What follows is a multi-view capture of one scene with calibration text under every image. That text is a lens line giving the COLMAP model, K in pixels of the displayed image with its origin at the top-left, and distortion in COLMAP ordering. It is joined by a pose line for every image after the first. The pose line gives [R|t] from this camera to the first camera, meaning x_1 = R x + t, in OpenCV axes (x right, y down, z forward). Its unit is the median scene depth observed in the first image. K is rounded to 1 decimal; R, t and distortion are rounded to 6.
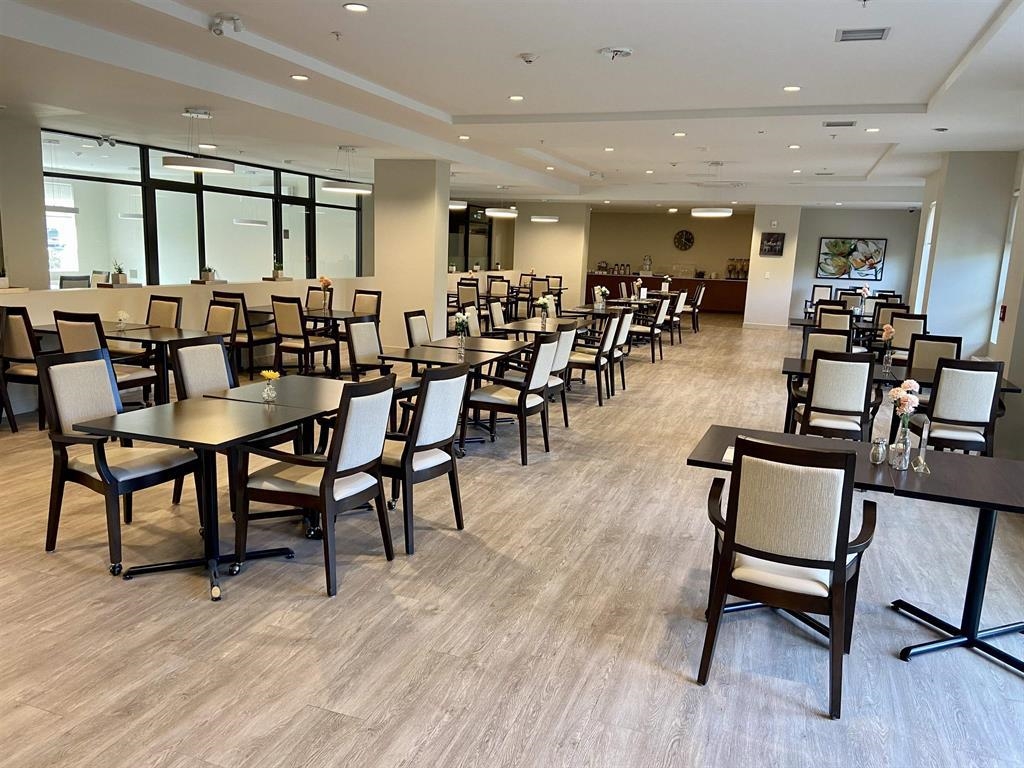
lens RADIAL K [[780.1, 0, 512.0], [0, 780.1, 384.0], [0, 0, 1]] dist [0.105656, -0.172224]
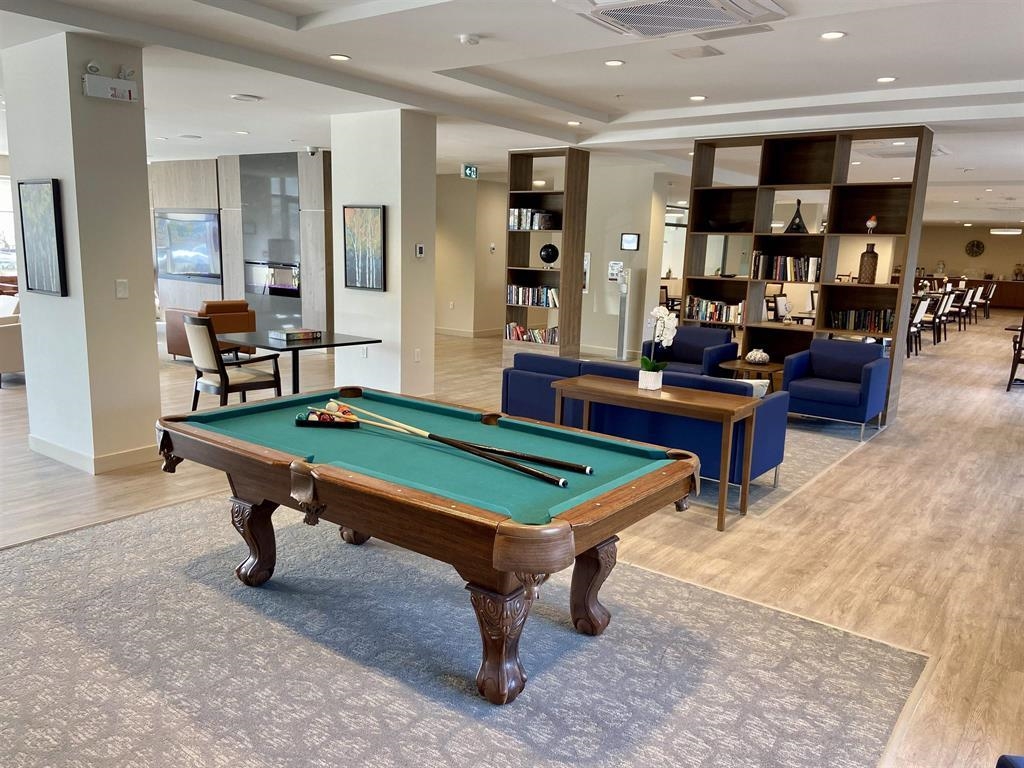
lens RADIAL K [[780.1, 0, 512.0], [0, 780.1, 384.0], [0, 0, 1]] dist [0.105656, -0.172224]
pose [[0.957293, 0.045858, -0.285458, -0.171038], [-0.048181, 0.998838, -0.001113, 0.098045], [0.285075, 0.014819, 0.958391, -0.589630]]
